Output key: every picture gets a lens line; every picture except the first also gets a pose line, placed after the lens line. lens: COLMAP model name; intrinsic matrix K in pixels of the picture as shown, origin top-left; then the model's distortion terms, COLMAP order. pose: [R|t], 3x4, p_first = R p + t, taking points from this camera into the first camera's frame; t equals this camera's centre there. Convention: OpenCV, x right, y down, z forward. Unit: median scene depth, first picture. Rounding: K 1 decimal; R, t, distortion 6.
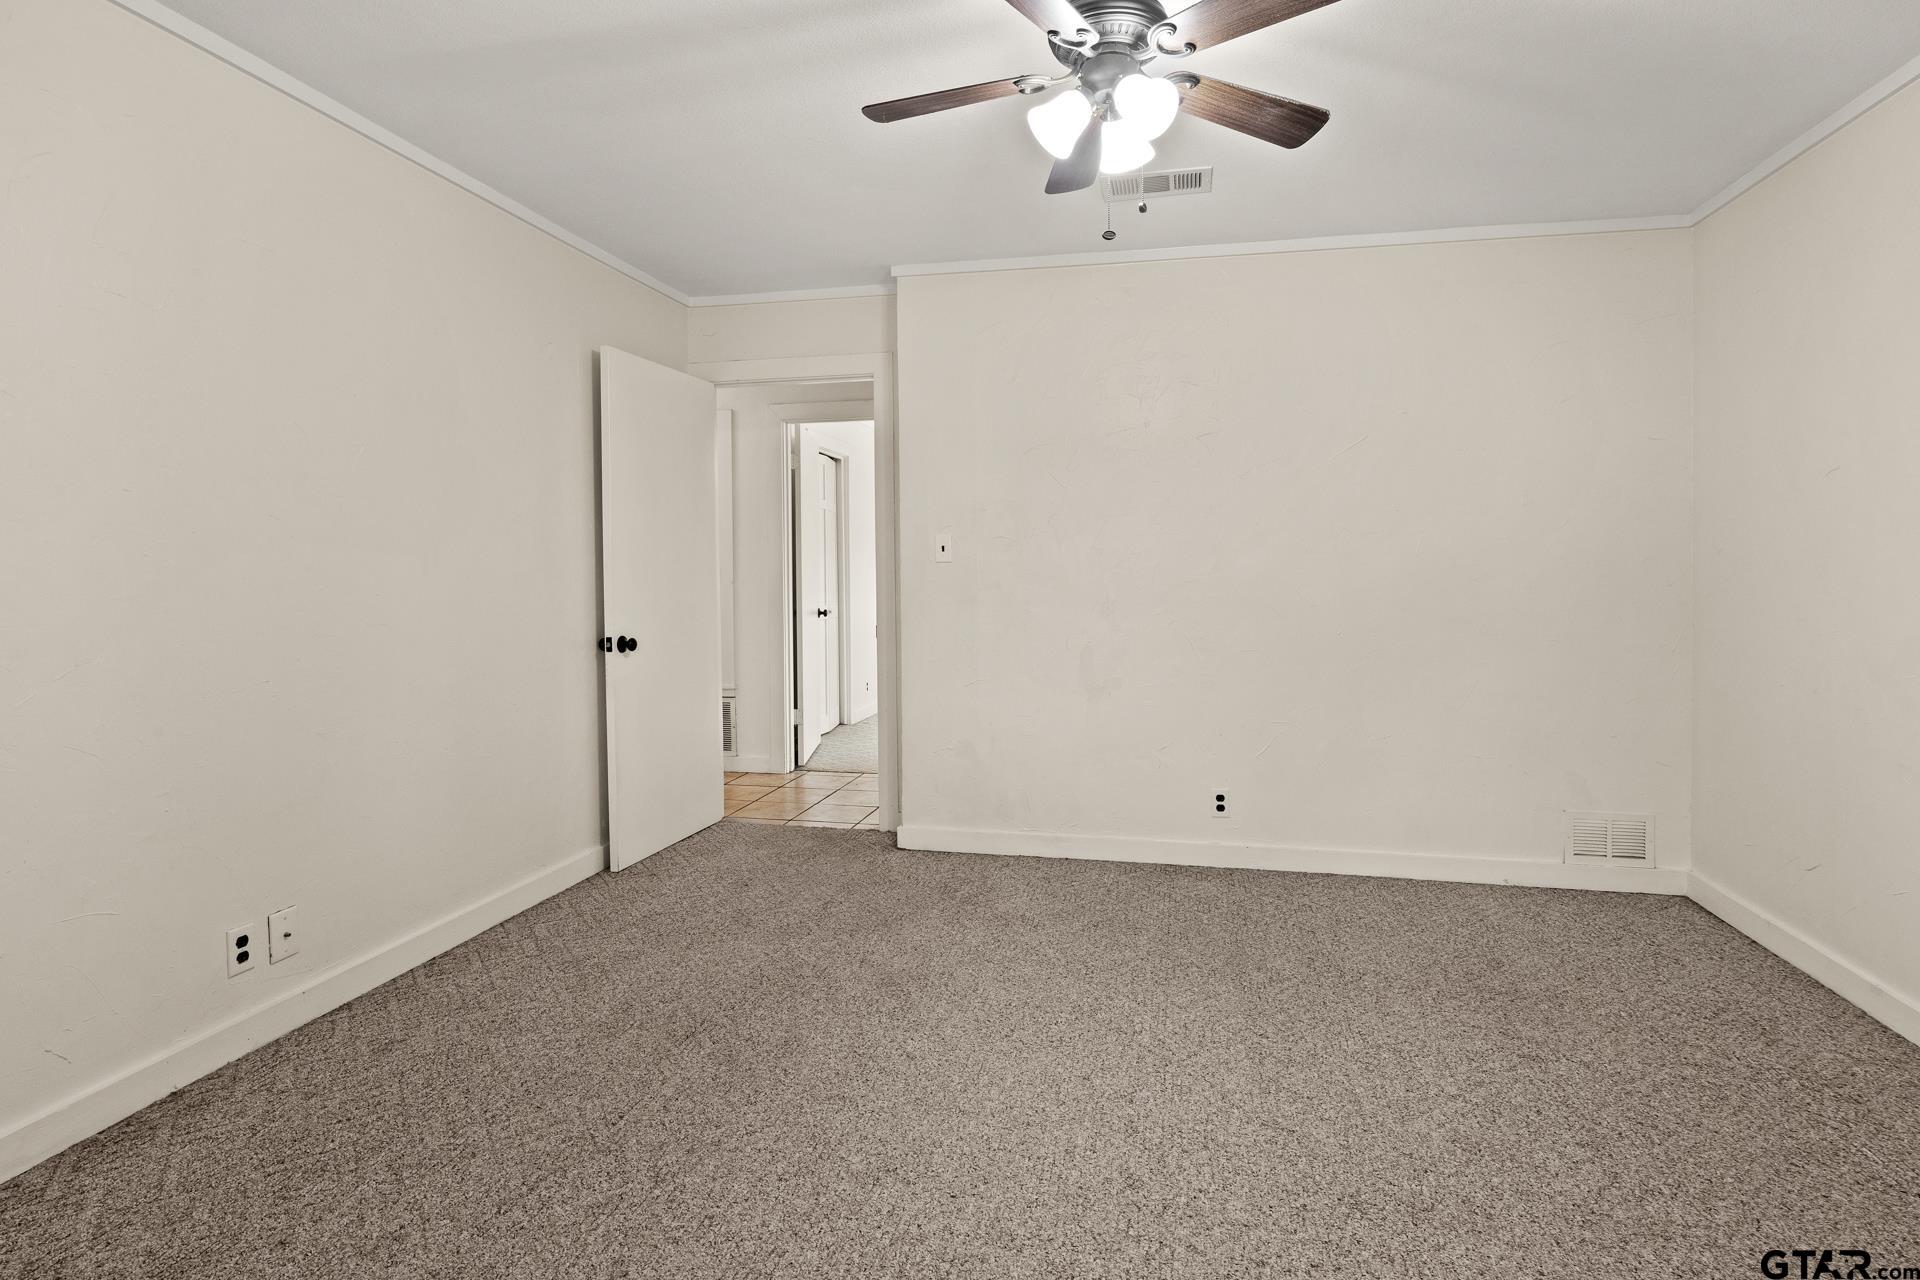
lens RADIAL K [[961.5, 0, 960.0], [0, 961.5, 640.0], [0, 0, 1]] dist [-0.004852, -0.000975]
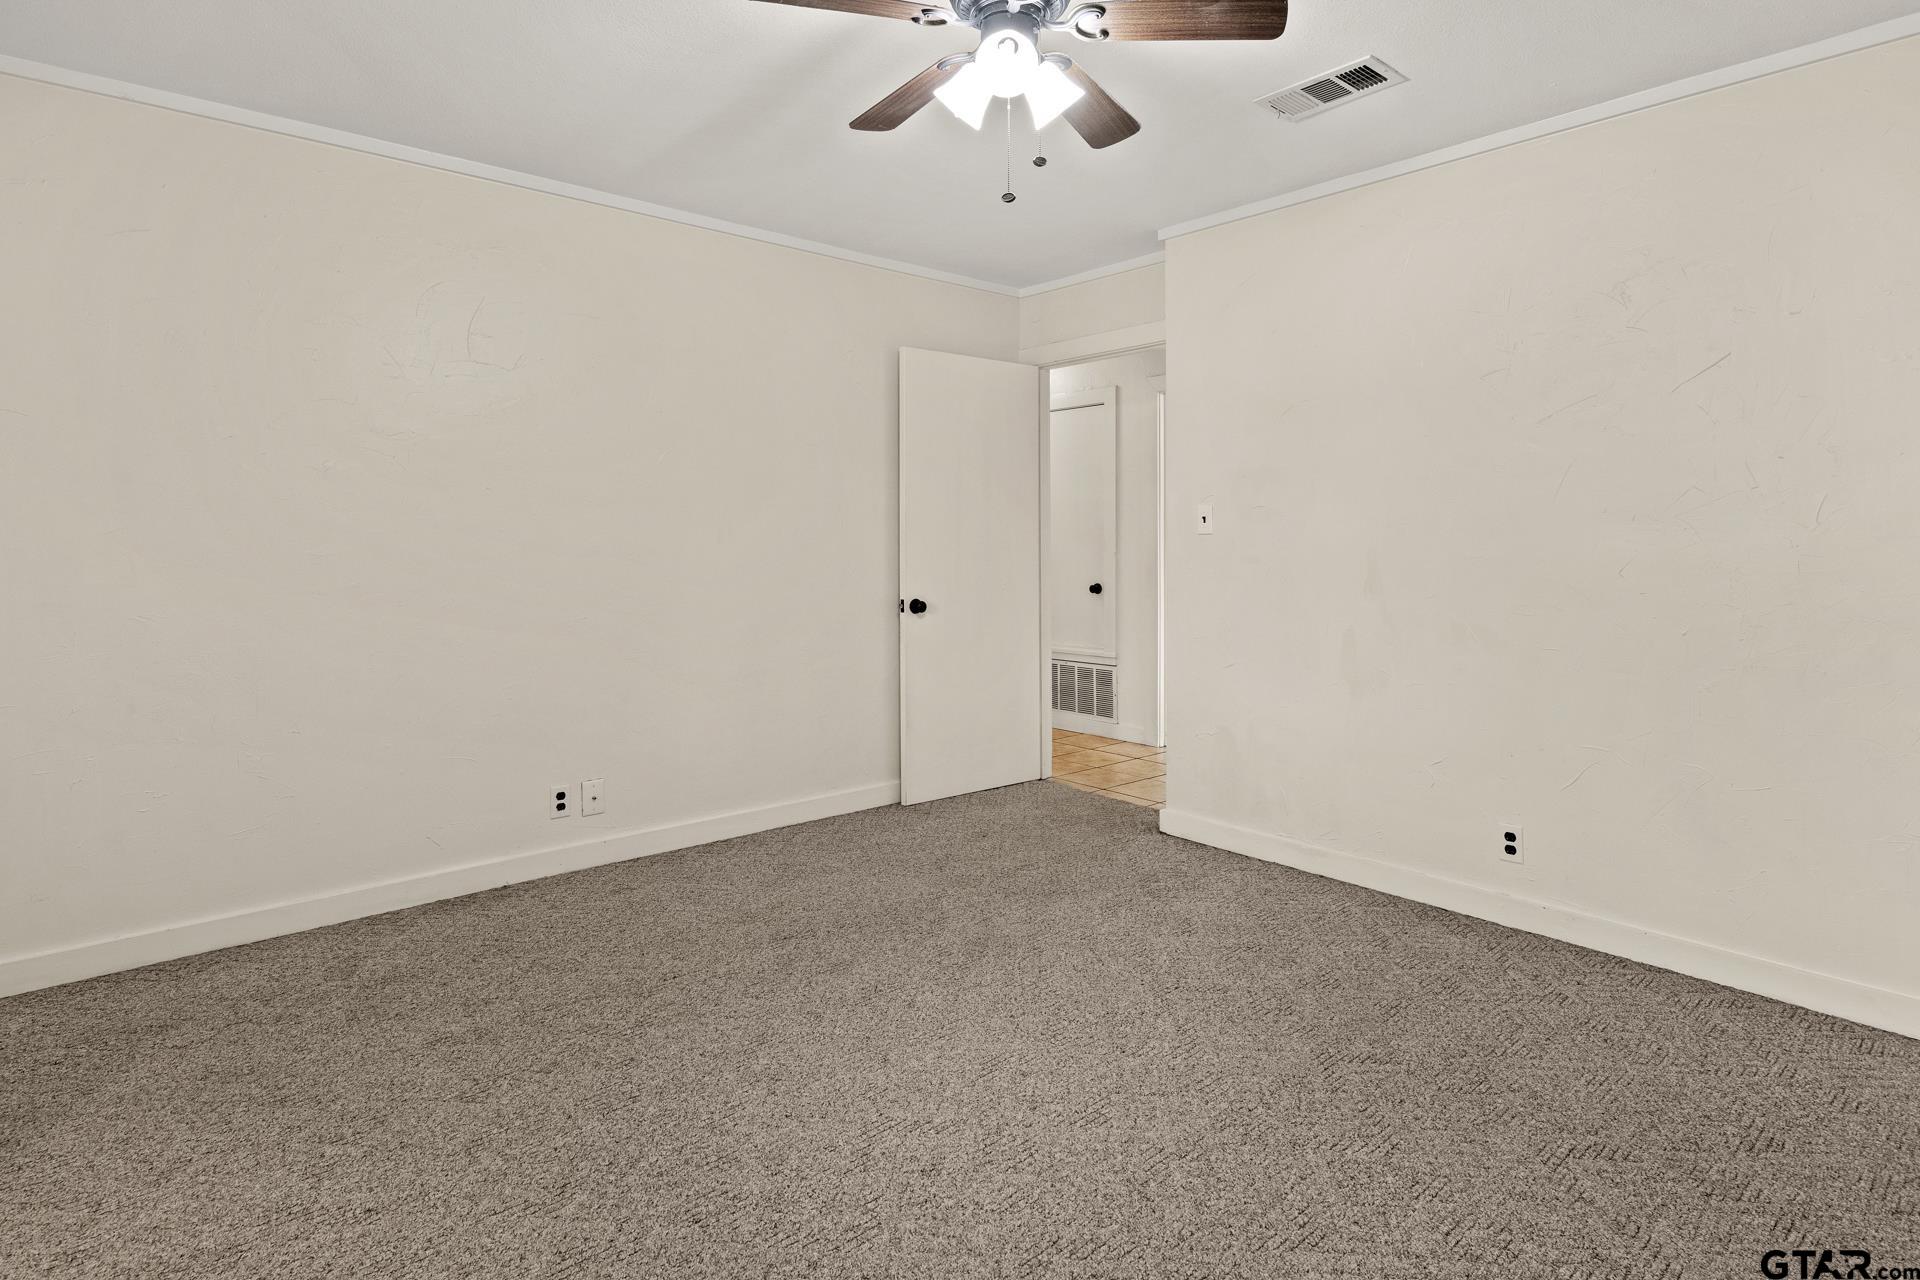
lens RADIAL K [[976.7, 0, 965.5], [0, 976.7, 596.8], [0, 0, 1]] dist [-0.005338, -0.000261]
pose [[0.805729, 0.036532, -0.591156, 0.455958], [-0.045827, 0.998949, -0.000729, -0.010281], [0.590509, 0.027678, 0.806557, 0.121469]]
